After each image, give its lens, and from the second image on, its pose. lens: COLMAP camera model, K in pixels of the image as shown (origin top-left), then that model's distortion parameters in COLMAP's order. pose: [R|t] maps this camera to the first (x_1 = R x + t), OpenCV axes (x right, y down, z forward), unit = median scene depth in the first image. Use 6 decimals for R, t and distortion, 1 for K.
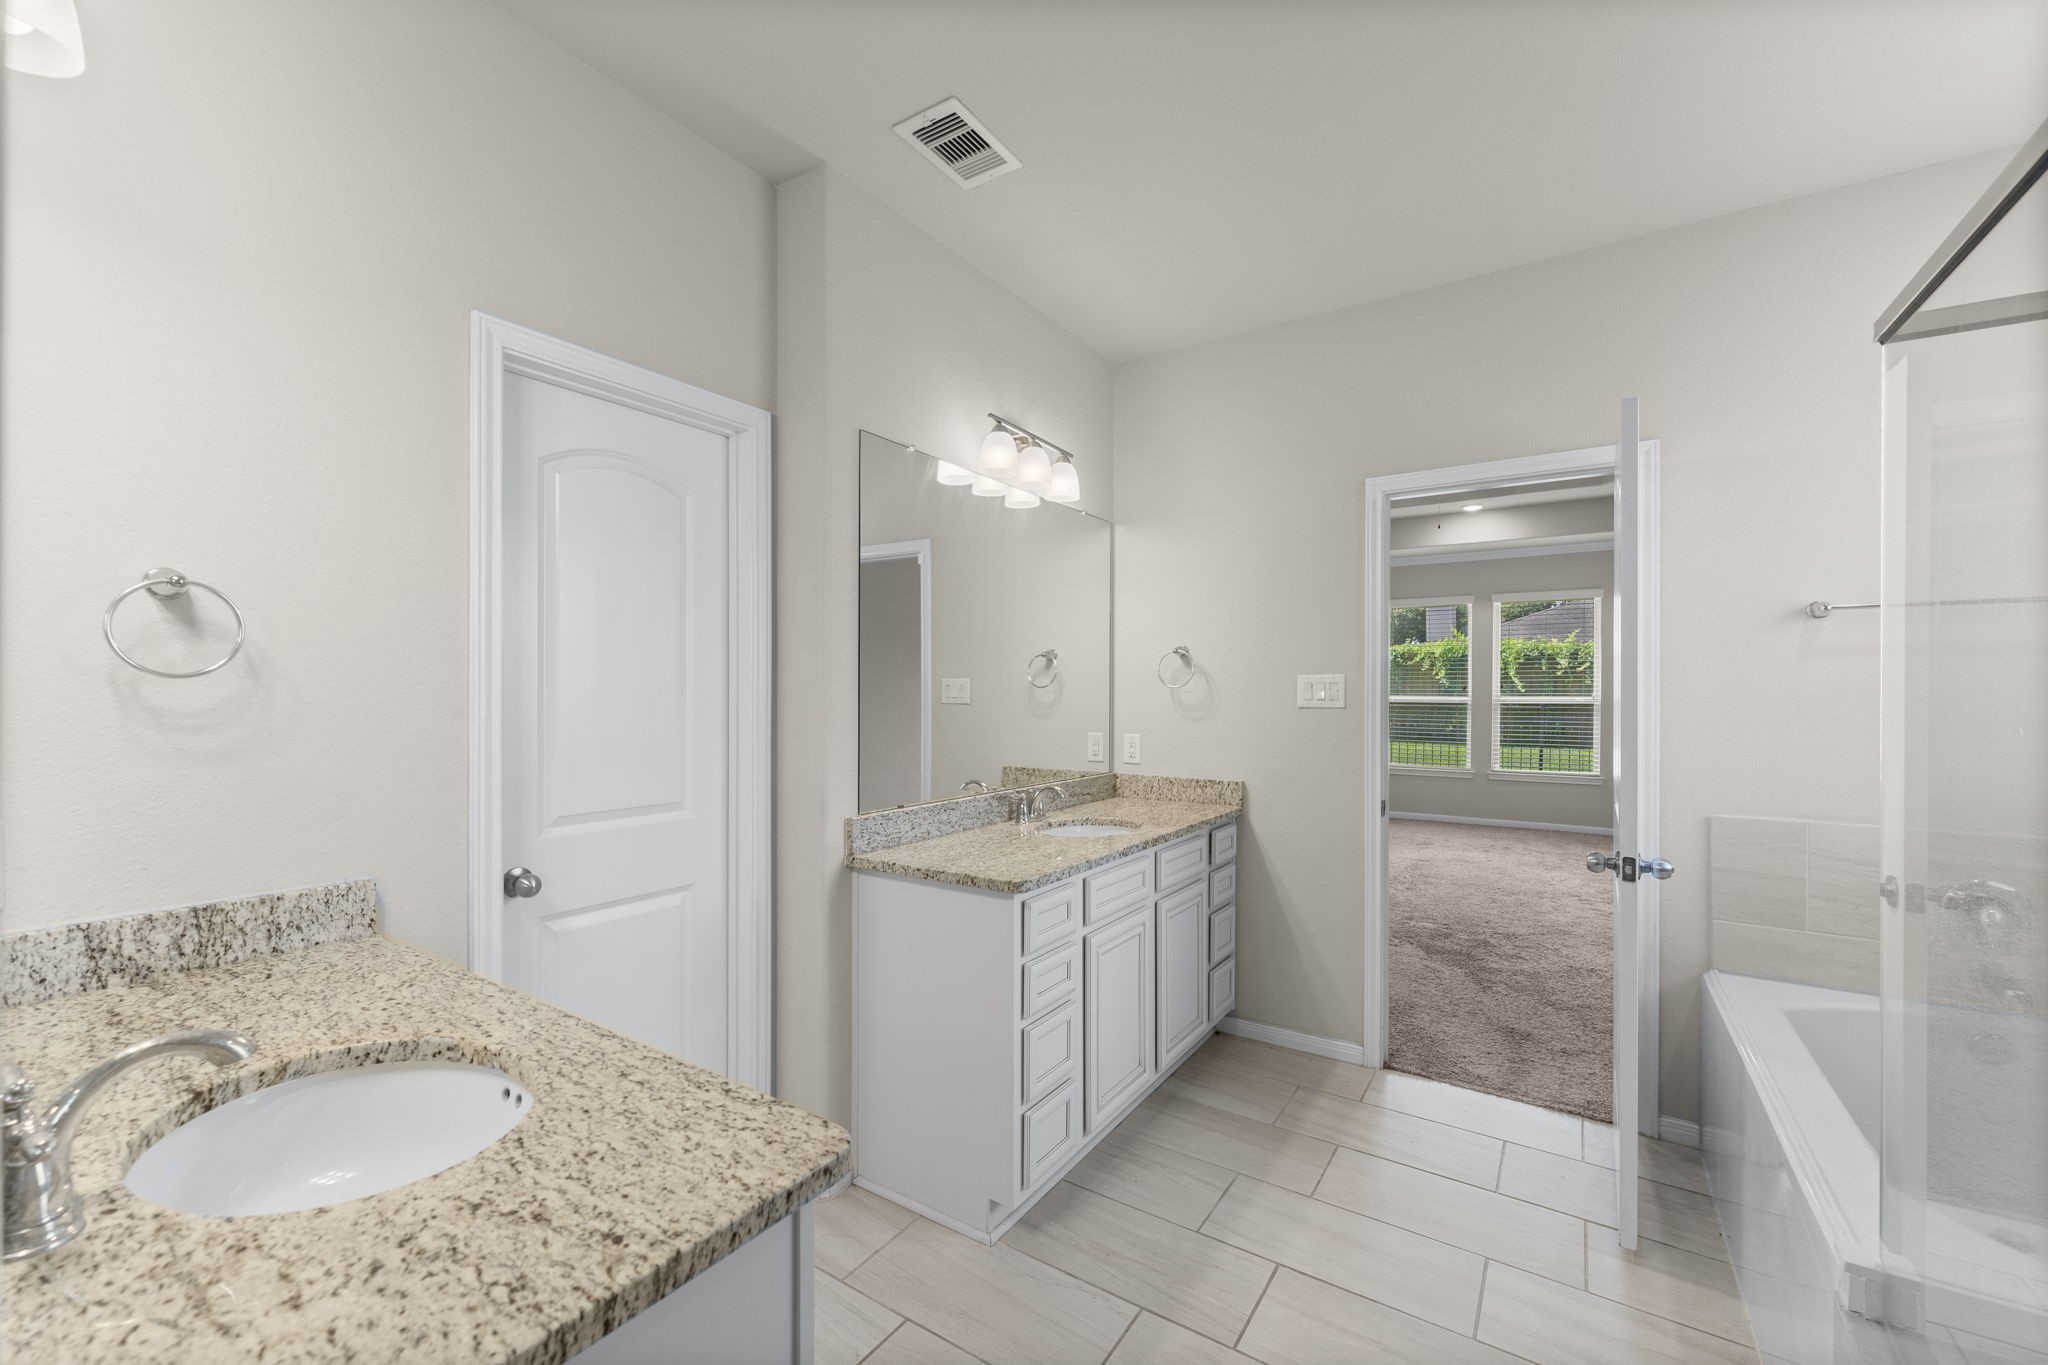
lens RADIAL K [[841.5, 0, 1020.0], [0, 841.5, 679.5], [0, 0, 1]] dist [-0.001188, -0.000060]
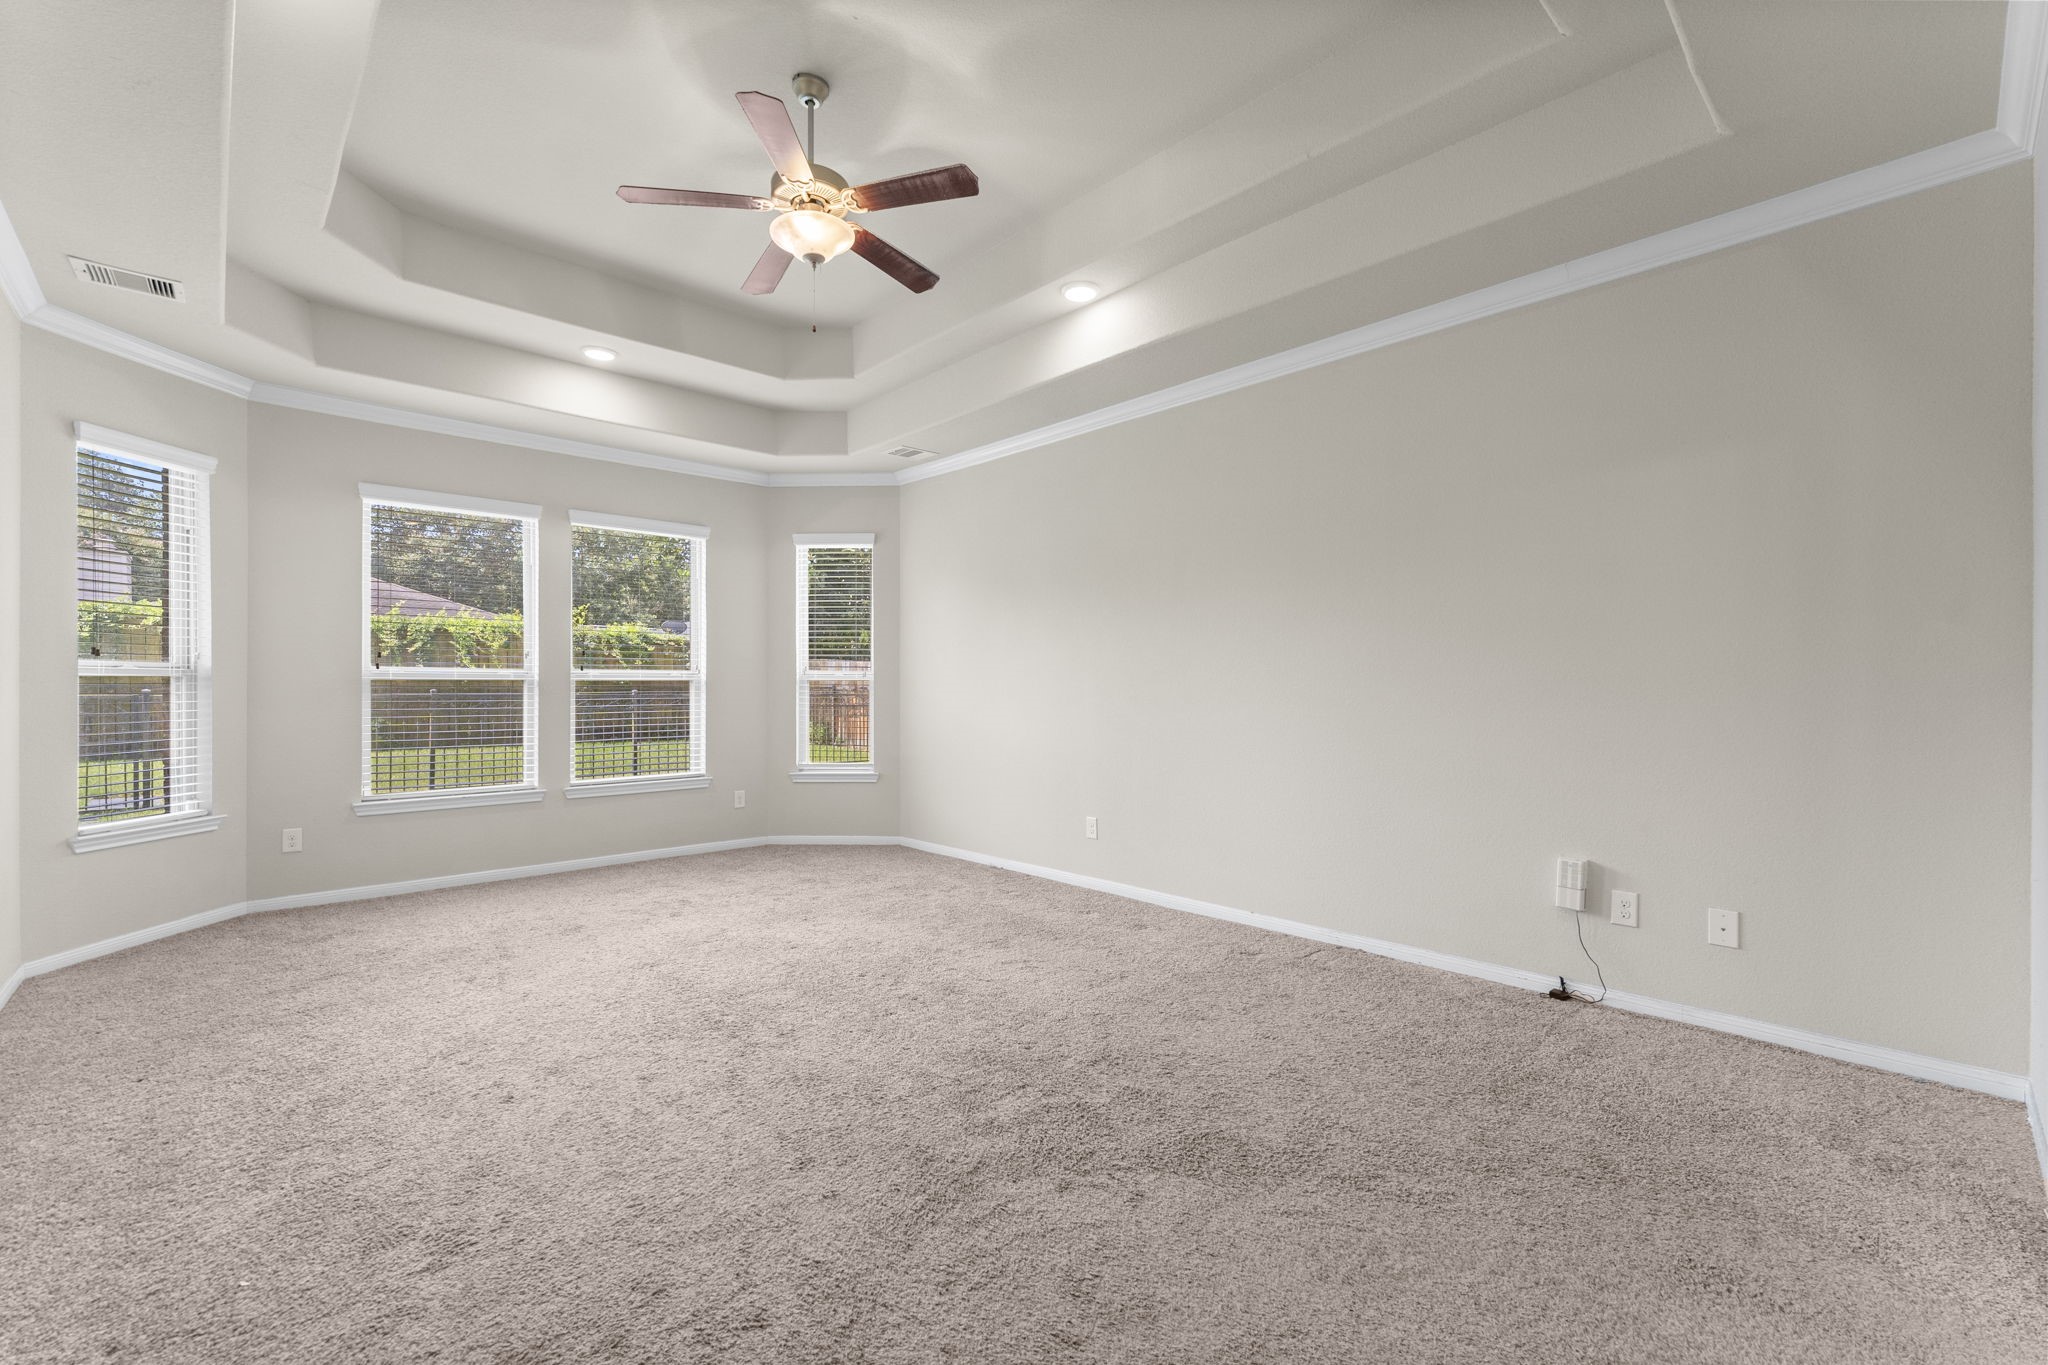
lens RADIAL K [[841.5, 0, 1020.0], [0, 841.5, 679.5], [0, 0, 1]] dist [-0.001188, -0.000060]
pose [[0.228154, 0.001263, 0.973624, 0.007388], [-0.003944, 0.999992, -0.000373, 0.027255], [-0.973617, -0.003754, 0.228157, 0.510267]]
